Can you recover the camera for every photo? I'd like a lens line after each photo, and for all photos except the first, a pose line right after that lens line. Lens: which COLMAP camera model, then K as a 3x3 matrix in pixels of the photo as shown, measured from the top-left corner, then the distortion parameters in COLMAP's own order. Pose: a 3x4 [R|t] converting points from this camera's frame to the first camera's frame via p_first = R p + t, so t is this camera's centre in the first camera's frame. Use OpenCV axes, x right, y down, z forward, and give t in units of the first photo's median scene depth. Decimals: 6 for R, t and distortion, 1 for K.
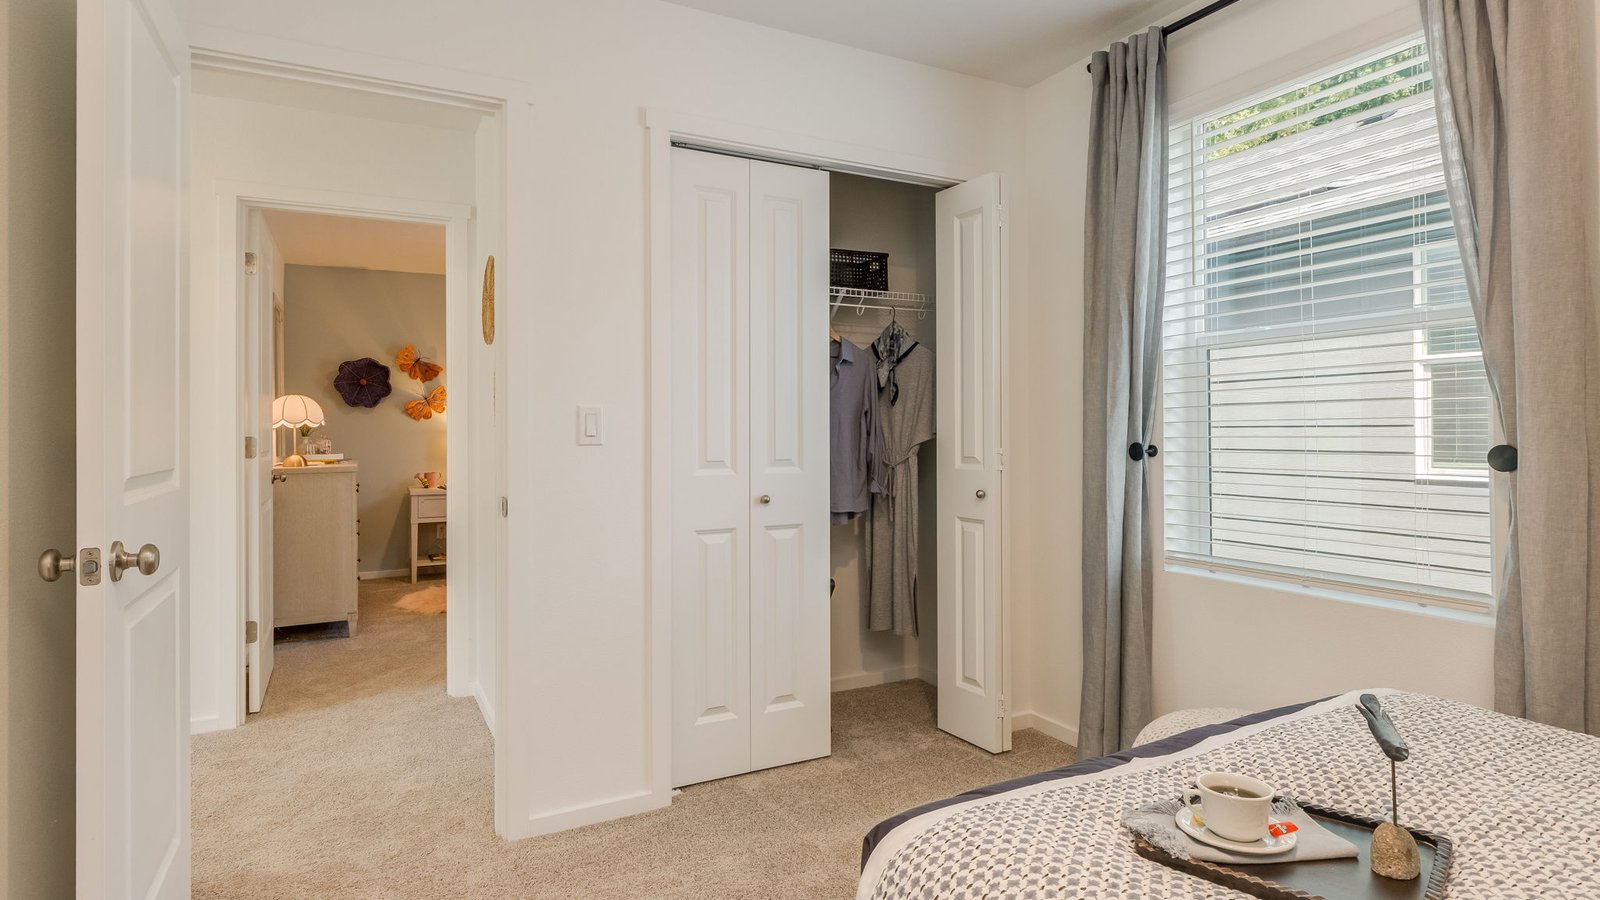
lens RADIAL K [[841.7, 0, 797.9], [0, 841.7, 422.4], [0, 0, 1]] dist [0.001595, -0.005818]
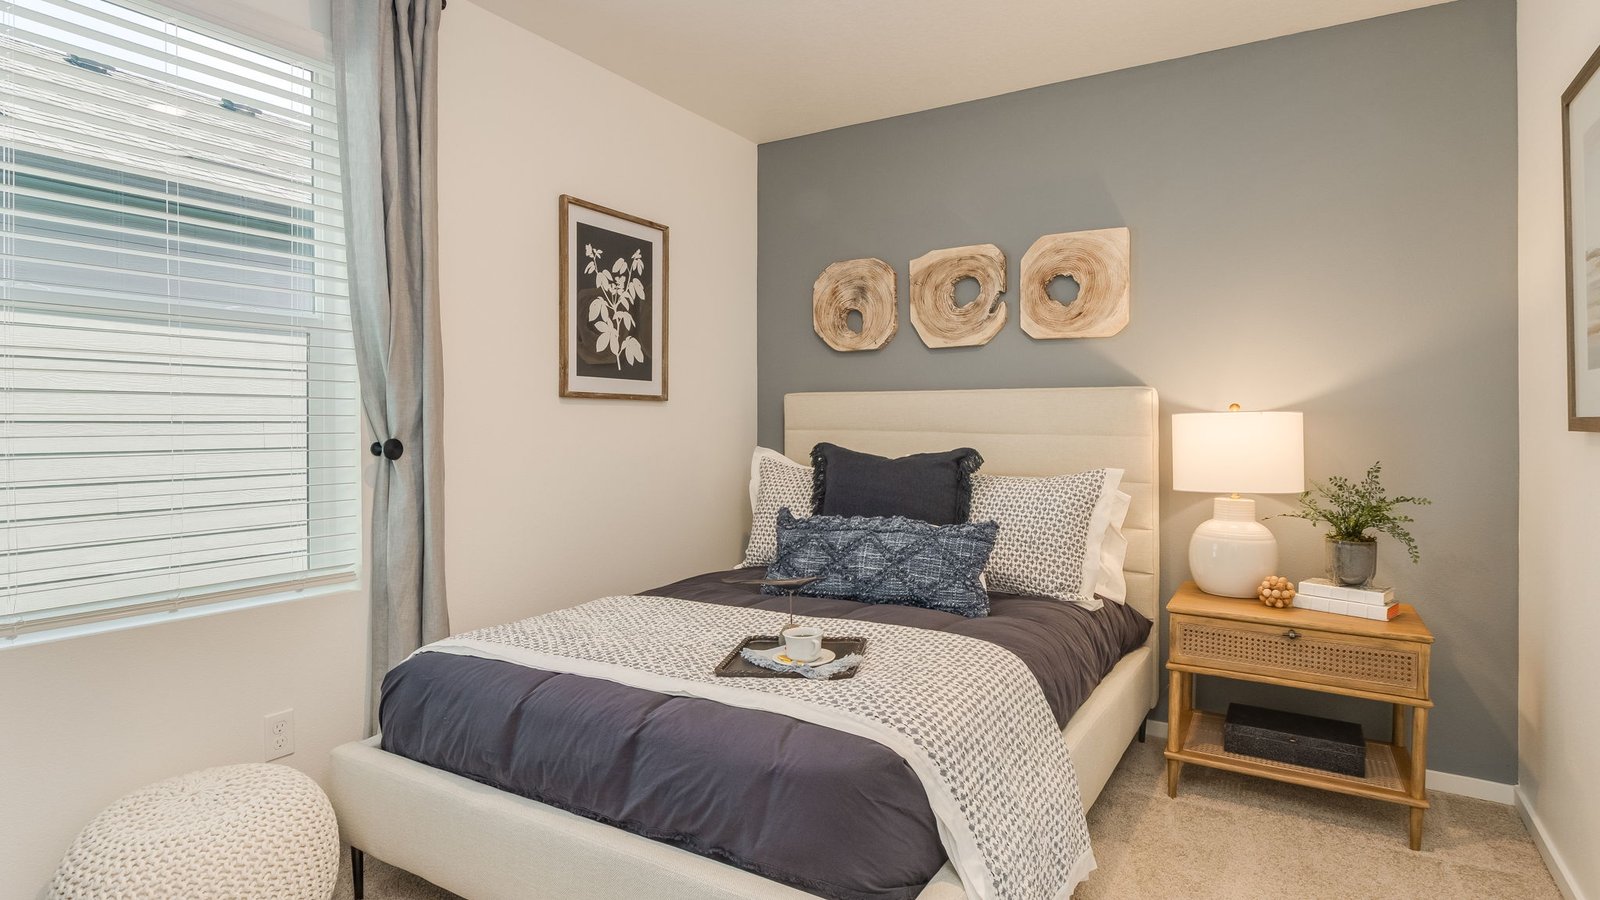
lens RADIAL K [[841.7, 0, 797.9], [0, 841.7, 422.4], [0, 0, 1]] dist [0.001595, -0.005818]
pose [[-0.512968, 0.008708, 0.858363, -0.437647], [-0.001836, 0.999935, -0.011242, 0.012623], [-0.858406, -0.007342, -0.512919, 0.867438]]
